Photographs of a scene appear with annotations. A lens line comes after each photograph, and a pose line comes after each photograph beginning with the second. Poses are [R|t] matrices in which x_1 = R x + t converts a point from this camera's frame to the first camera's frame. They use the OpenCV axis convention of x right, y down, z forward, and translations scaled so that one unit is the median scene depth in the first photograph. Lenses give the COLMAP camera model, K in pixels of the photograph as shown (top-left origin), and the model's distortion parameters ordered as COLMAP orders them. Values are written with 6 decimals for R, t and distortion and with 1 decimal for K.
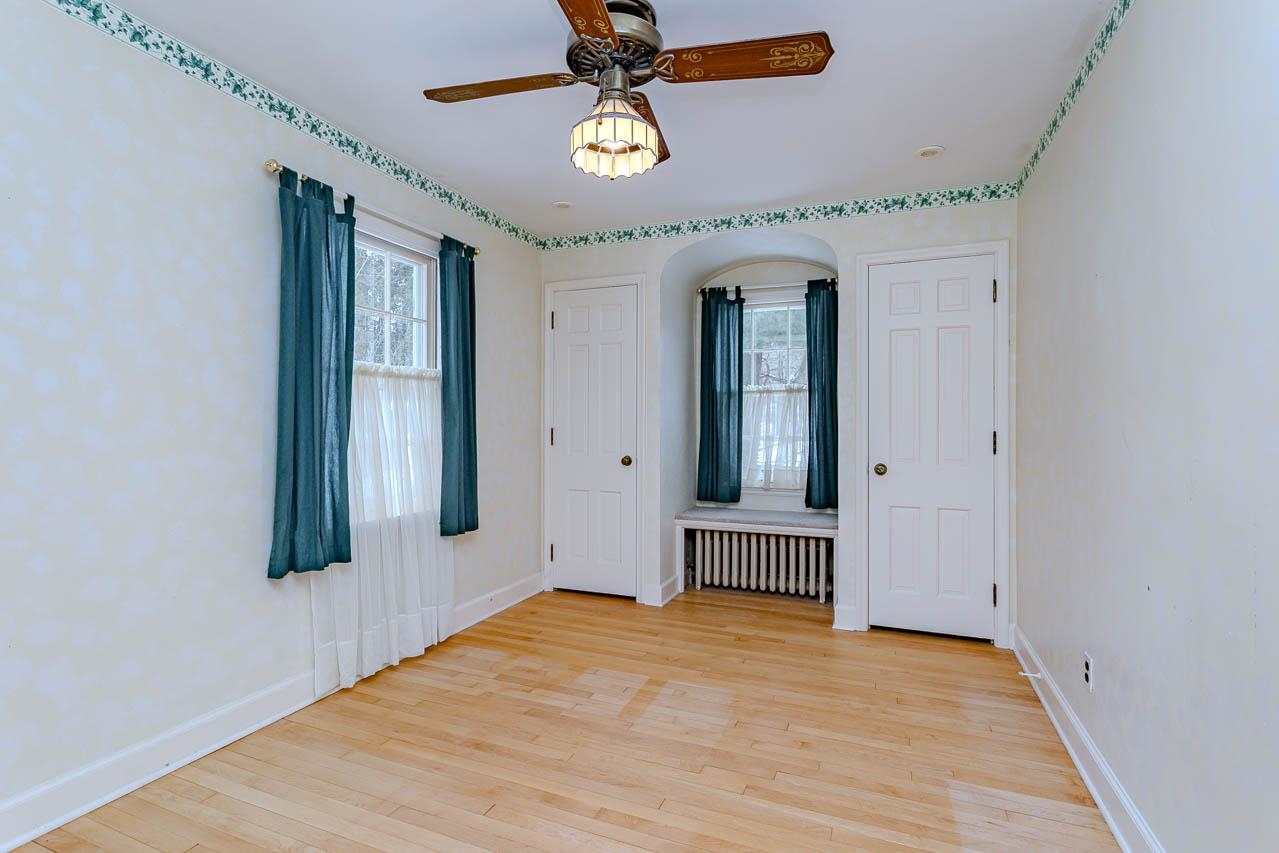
lens RADIAL K [[611.3, 0, 633.5], [0, 611.3, 426.7], [0, 0, 1]] dist [-0.002270, 0.003140]
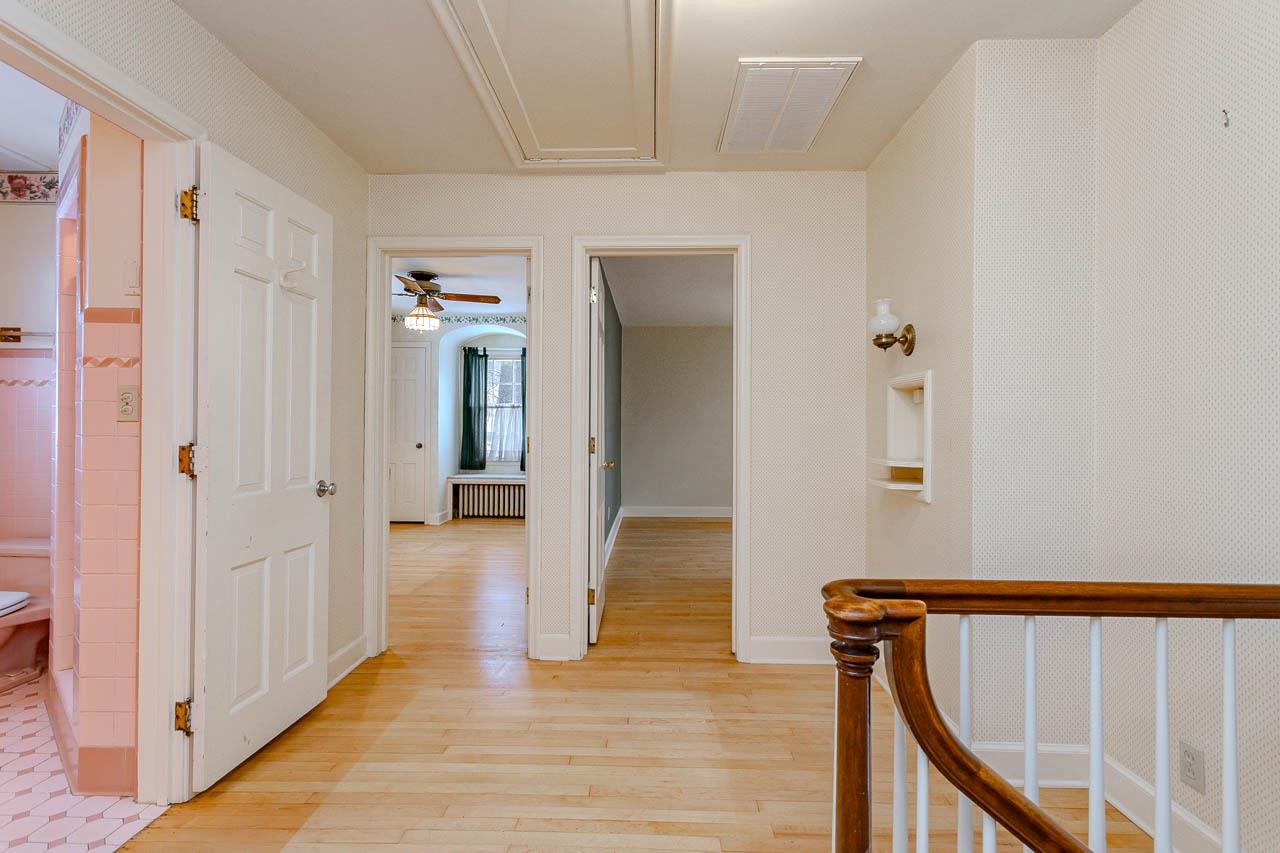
lens RADIAL K [[611.8, 0, 629.7], [0, 611.8, 423.5], [0, 0, 1]] dist [-0.002270, 0.003140]
pose [[0.927290, 0.006562, 0.374287, -0.103472], [-0.004836, 0.999973, -0.005551, -0.001323], [-0.374314, 0.003337, 0.927296, -0.818473]]
